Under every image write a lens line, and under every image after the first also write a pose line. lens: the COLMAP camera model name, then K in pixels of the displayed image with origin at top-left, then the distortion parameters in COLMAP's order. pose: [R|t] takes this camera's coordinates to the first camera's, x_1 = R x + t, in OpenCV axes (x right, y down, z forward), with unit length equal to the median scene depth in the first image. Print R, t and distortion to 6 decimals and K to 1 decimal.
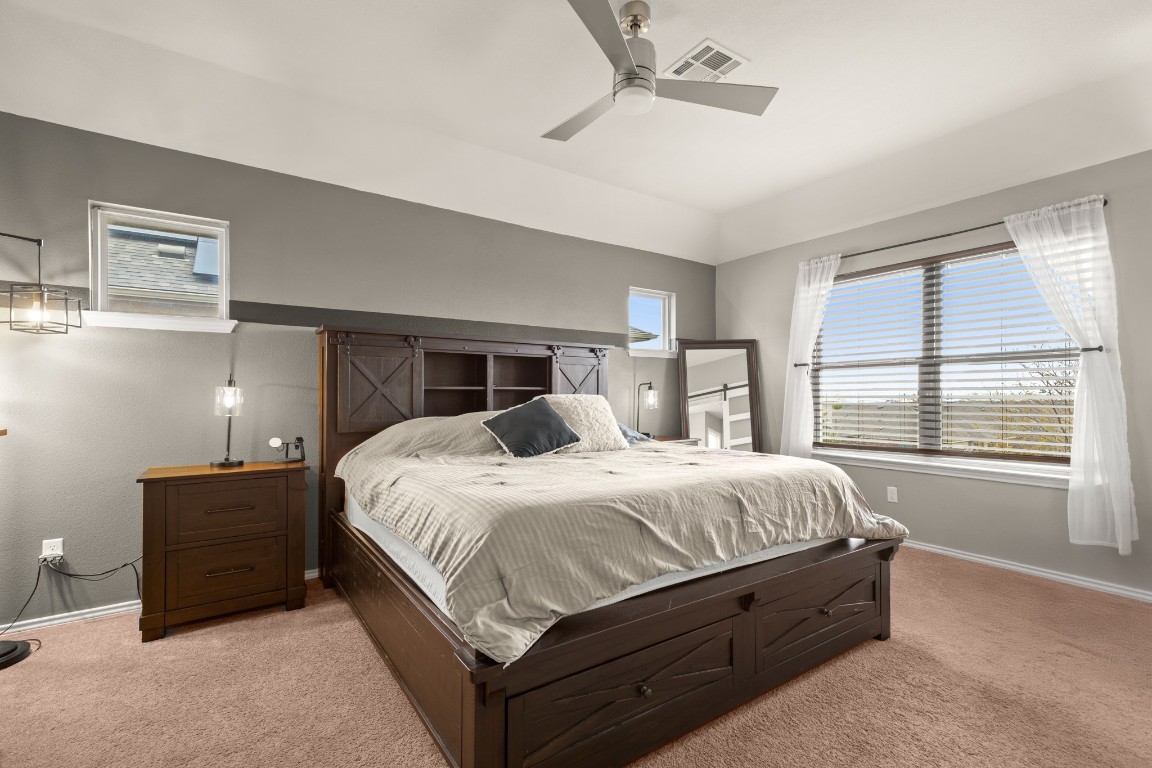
lens RADIAL K [[522.2, 0, 581.4], [0, 522.2, 396.4], [0, 0, 1]] dist [0.003431, 0.000345]
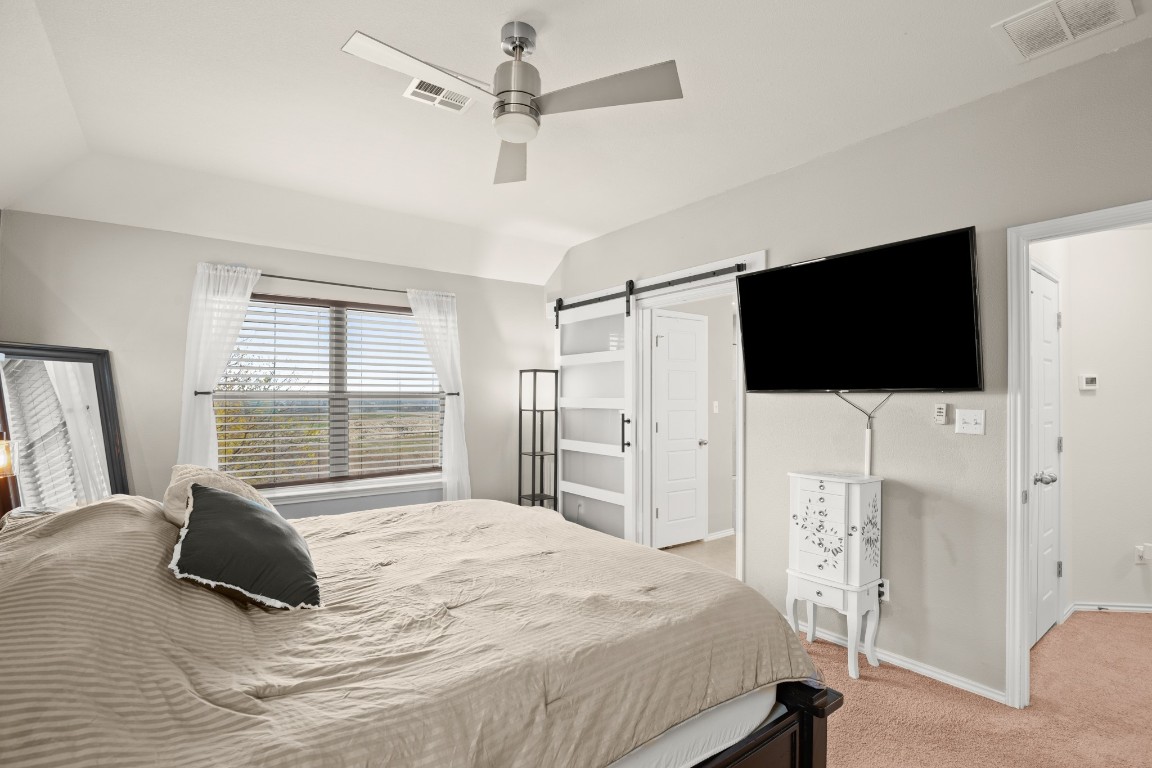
lens RADIAL K [[522.2, 0, 581.4], [0, 522.2, 396.4], [0, 0, 1]] dist [0.003431, 0.000345]
pose [[-0.046009, 0.009770, 0.998893, -0.448851], [0.004086, 0.999946, -0.009592, -0.052530], [-0.998933, 0.003640, -0.046047, 0.540171]]
